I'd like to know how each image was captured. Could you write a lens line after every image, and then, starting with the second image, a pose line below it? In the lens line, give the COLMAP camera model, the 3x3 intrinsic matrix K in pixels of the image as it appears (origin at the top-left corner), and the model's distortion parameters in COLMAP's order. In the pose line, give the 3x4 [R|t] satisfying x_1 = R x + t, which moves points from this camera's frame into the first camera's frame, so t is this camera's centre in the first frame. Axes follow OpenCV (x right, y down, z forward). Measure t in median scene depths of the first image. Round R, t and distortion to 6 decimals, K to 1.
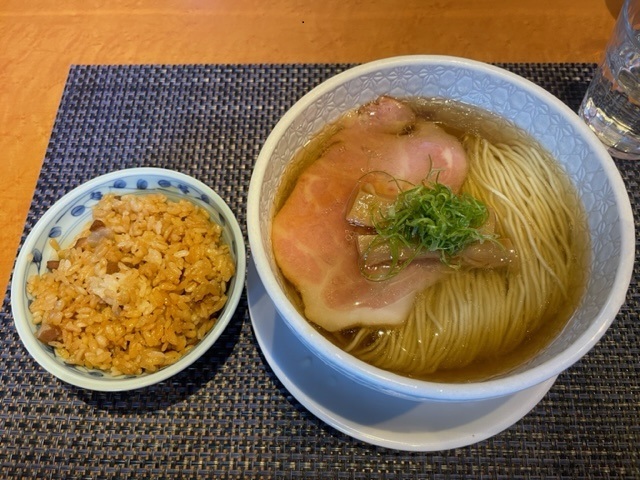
lens RADIAL K [[470.5, 0, 320.0], [0, 470.5, 240.0], [0, 0, 1]] dist [0.000867, -0.002436]
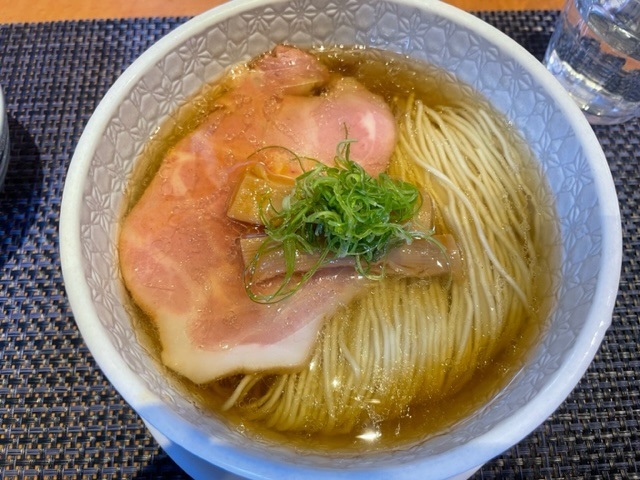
lens RADIAL K [[498.5, 0, 320.0], [0, 498.5, 240.0], [0, 0, 1]] dist [0.008873, 0.000112]
pose [[0.996346, -0.042954, 0.073820, 0.134672], [0.041226, 0.998843, 0.024767, -0.019669], [-0.074798, -0.021633, 0.996964, 0.234059]]
